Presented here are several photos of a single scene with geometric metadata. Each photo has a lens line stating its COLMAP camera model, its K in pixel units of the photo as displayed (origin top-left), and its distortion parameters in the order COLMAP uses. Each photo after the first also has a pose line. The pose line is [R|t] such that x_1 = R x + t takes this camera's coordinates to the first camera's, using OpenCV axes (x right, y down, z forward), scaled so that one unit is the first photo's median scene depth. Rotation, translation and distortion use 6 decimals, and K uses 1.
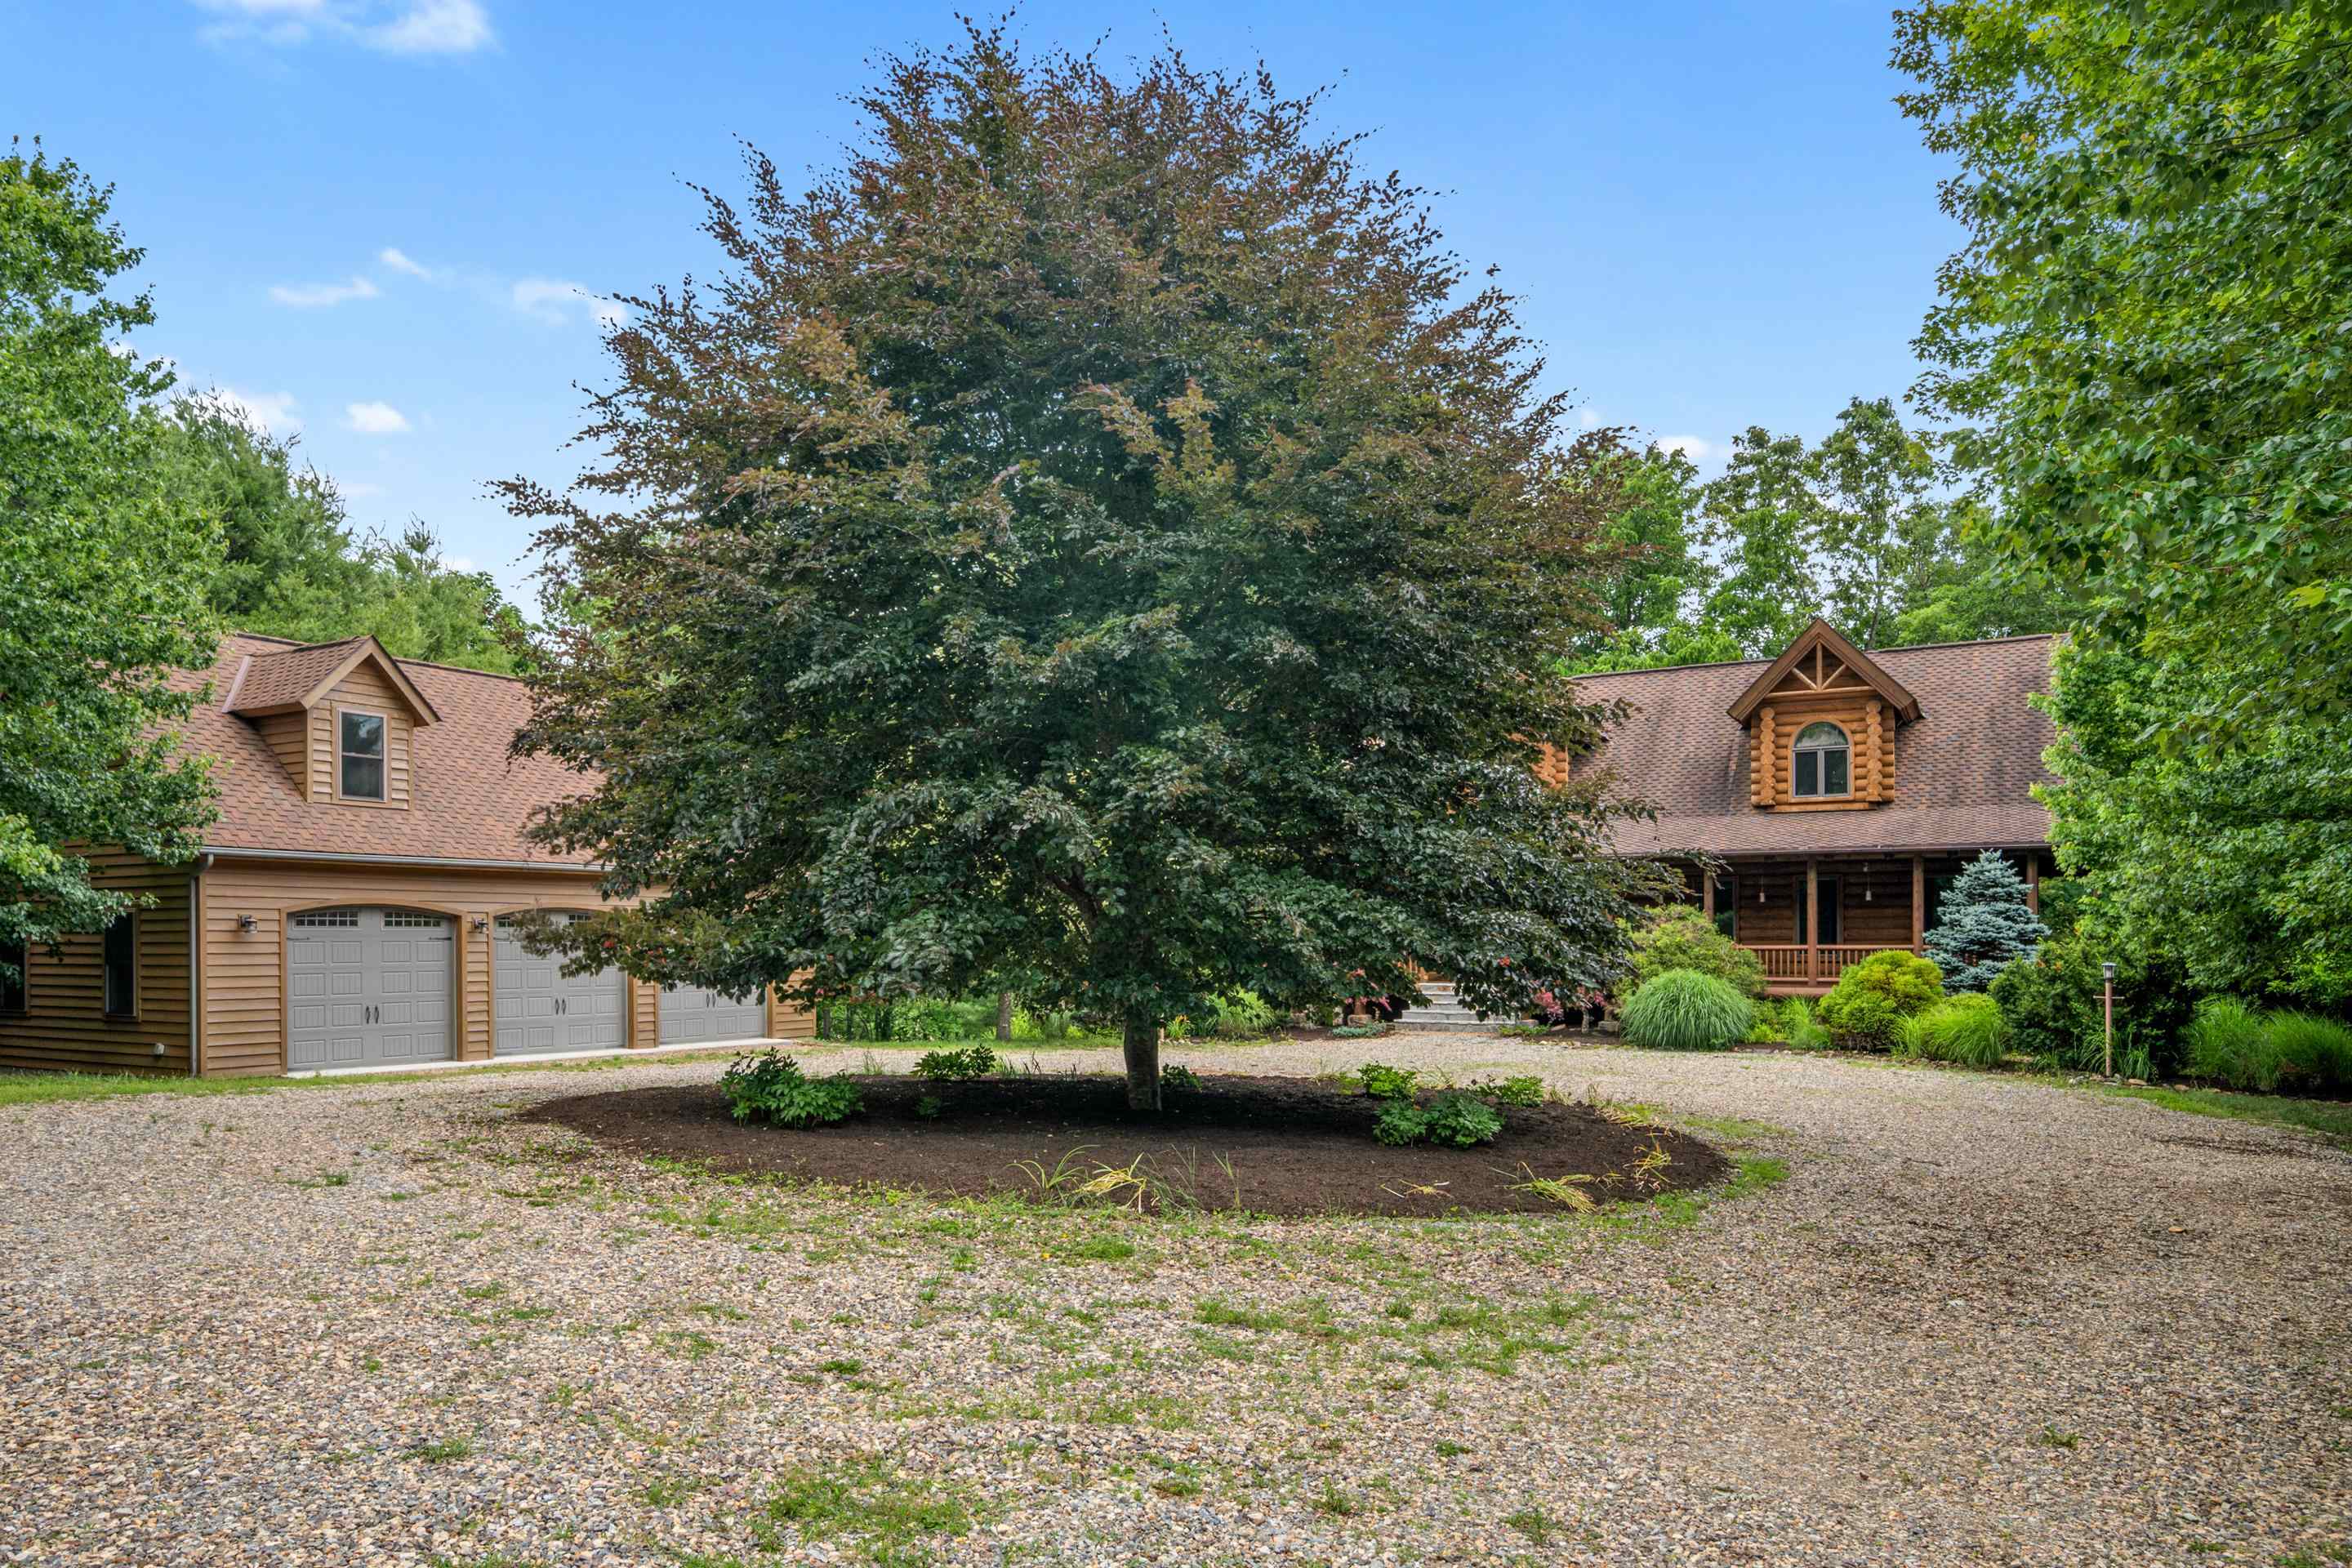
lens RADIAL K [[1515.6, 0, 1162.7], [0, 1515.6, 942.0], [0, 0, 1]] dist [0.006000, 0.004999]
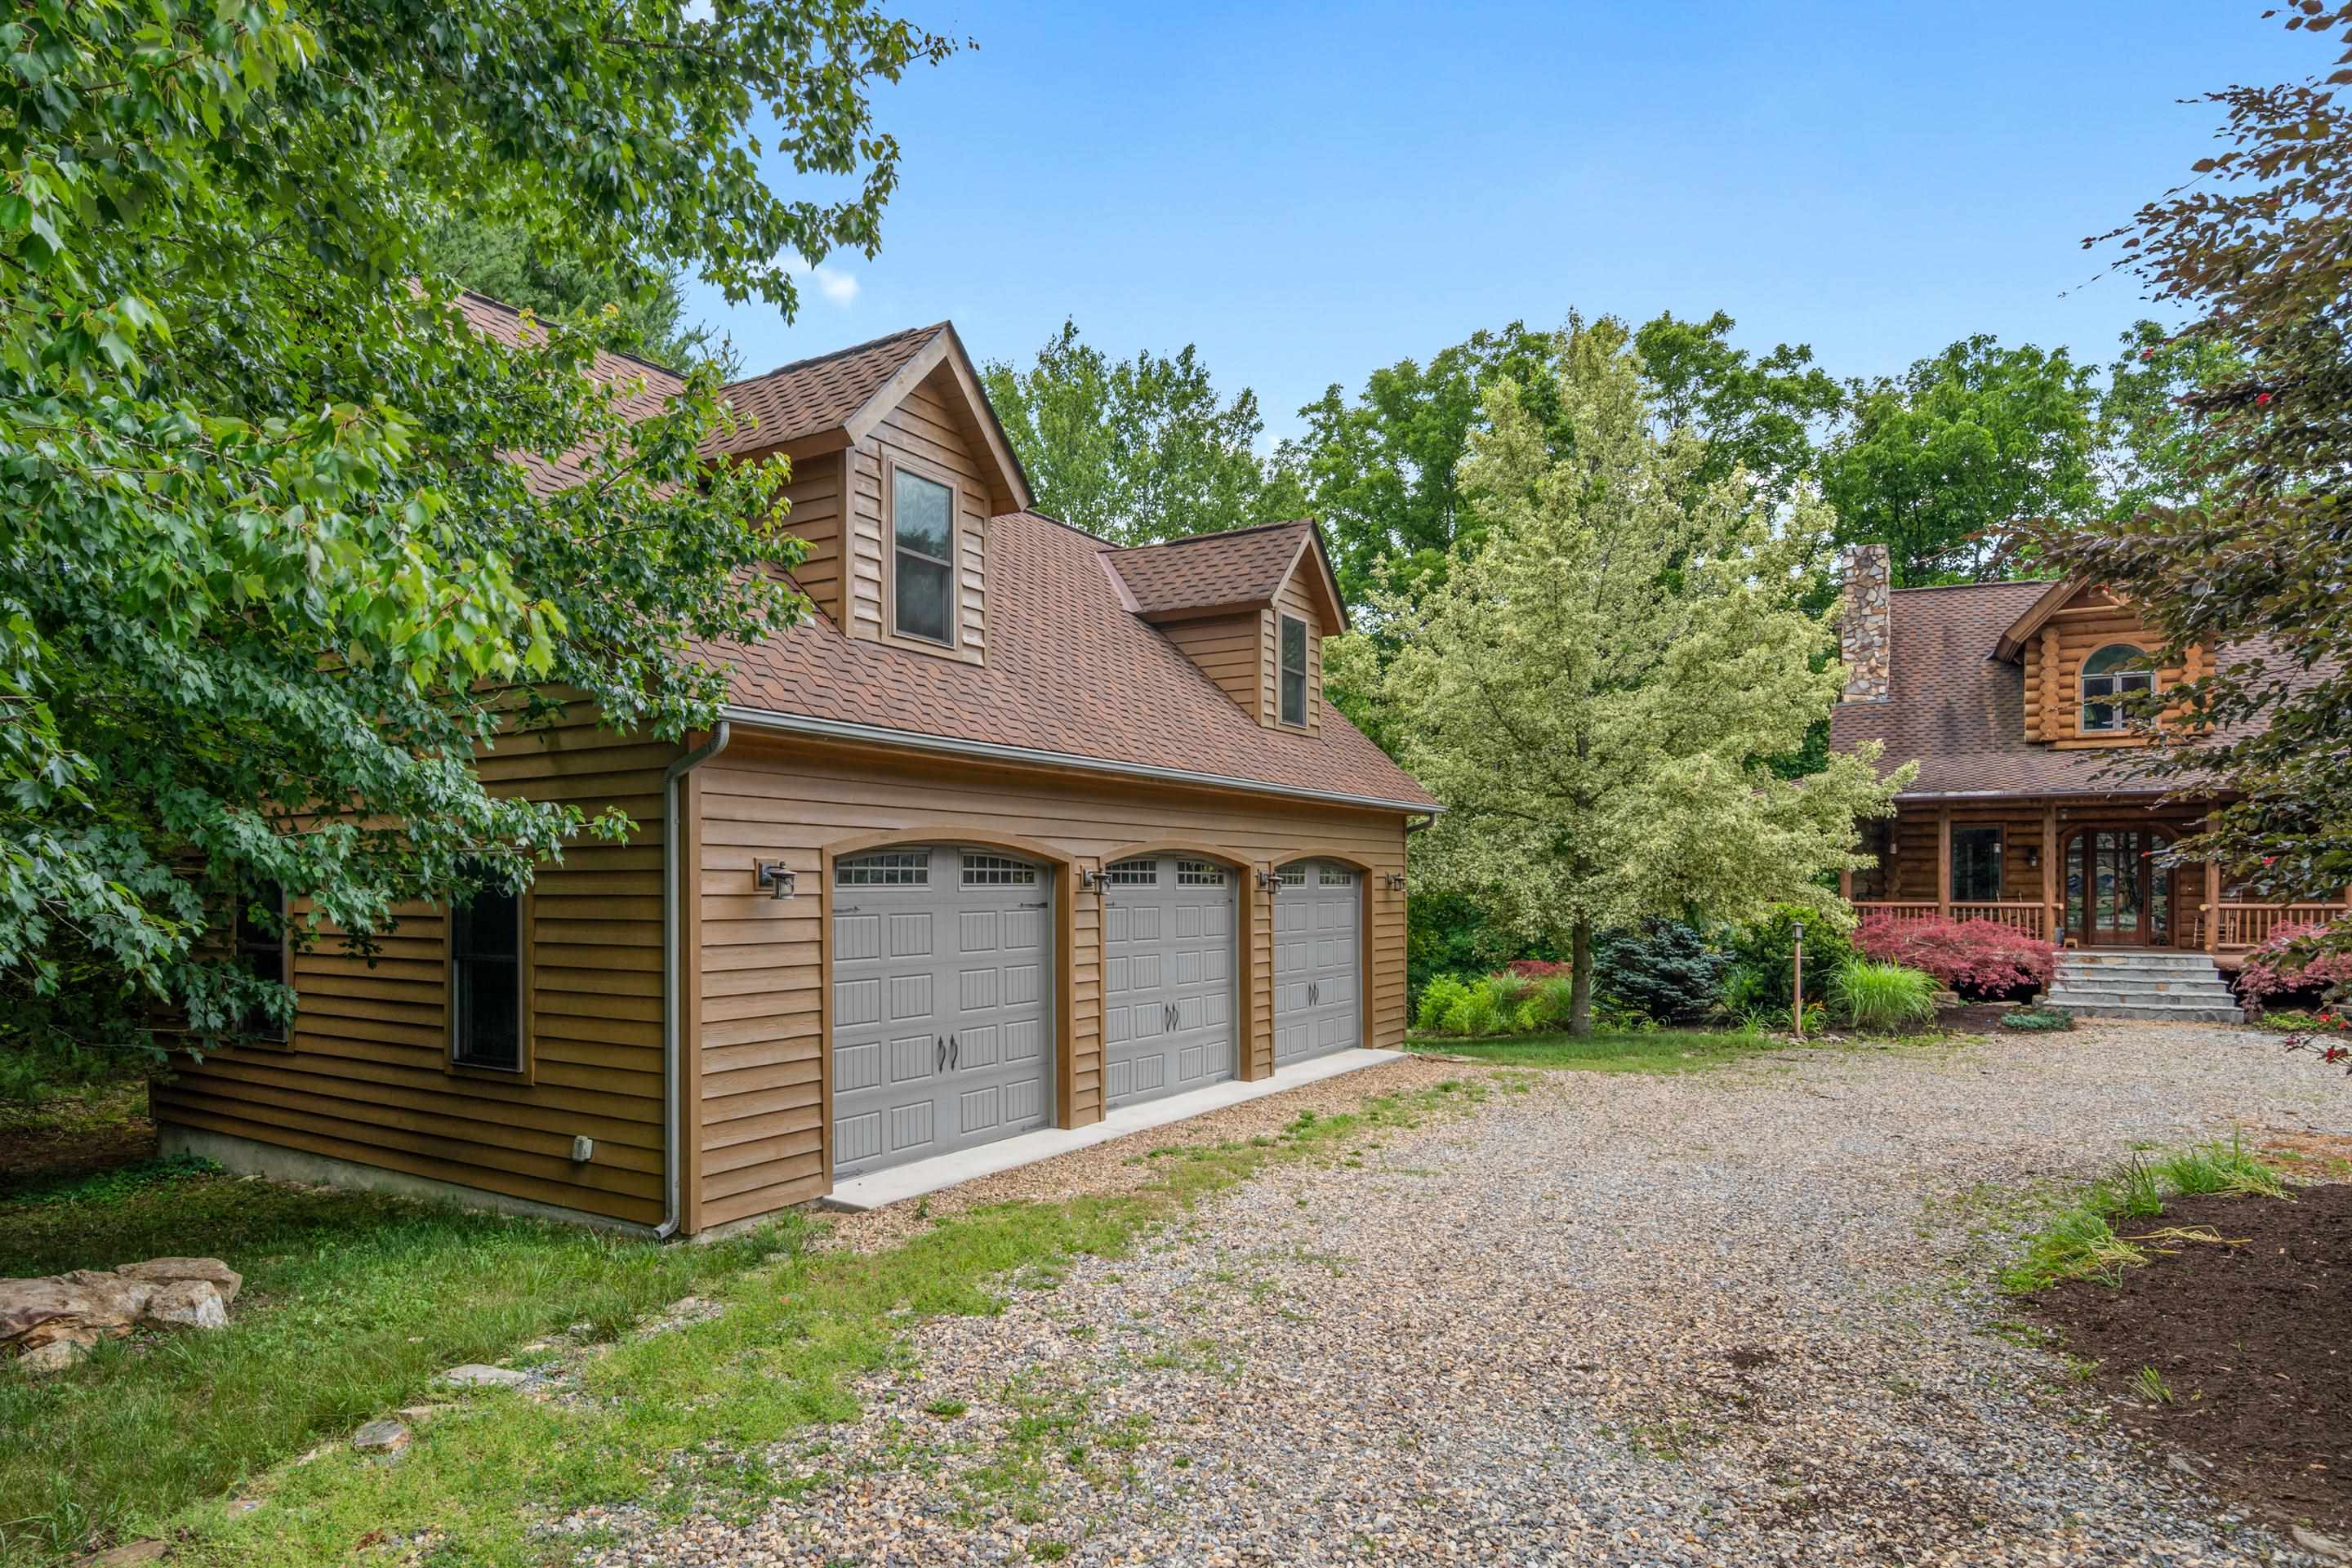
lens RADIAL K [[1301.9, 0, 1194.9], [0, 1301.9, 893.8], [0, 0, 1]] dist [0.014217, -0.000870]
pose [[0.999936, 0.001522, -0.011169, -0.325224], [-0.001453, 0.999980, 0.006169, -0.007221], [0.011179, -0.006153, 0.999919, 0.418498]]
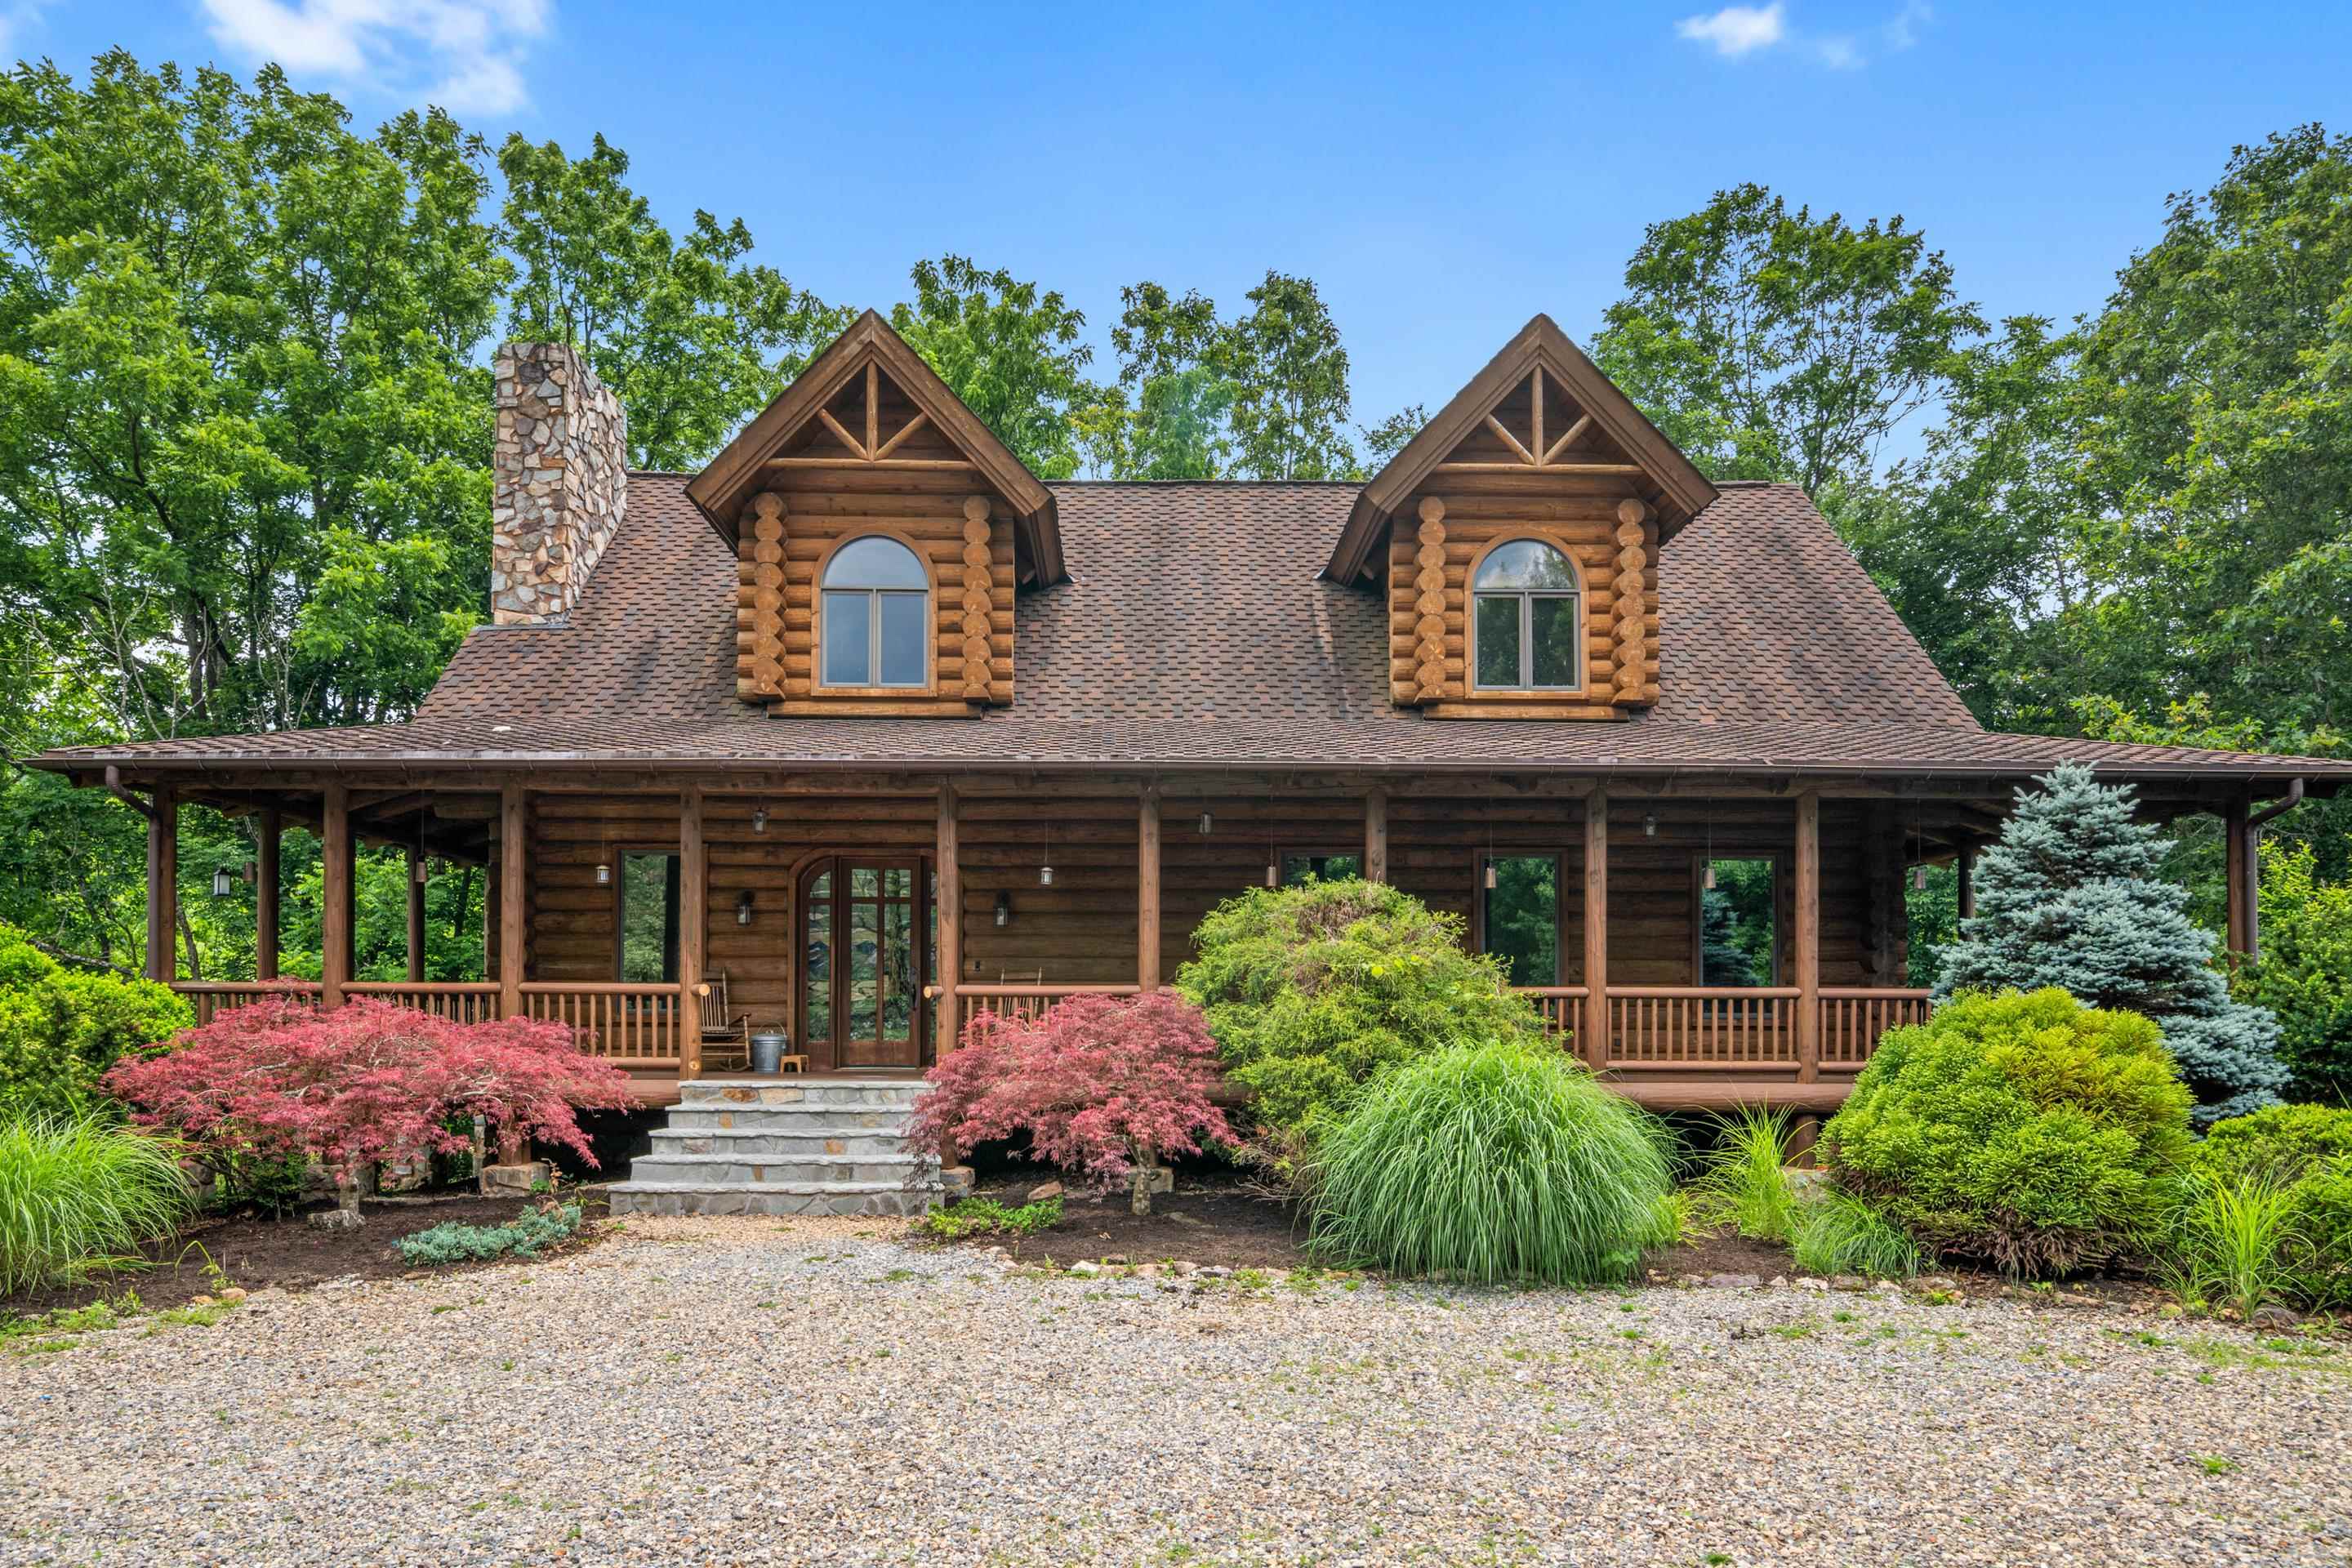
lens RADIAL K [[1548.0, 0, 1171.9], [0, 1548.0, 957.5], [0, 0, 1]] dist [-0.002810, -0.004876]
pose [[0.876382, 0.021358, 0.481142, 0.112292], [-0.003366, 0.999263, -0.038227, 0.012826], [-0.481604, 0.031882, 0.875809, 0.745395]]
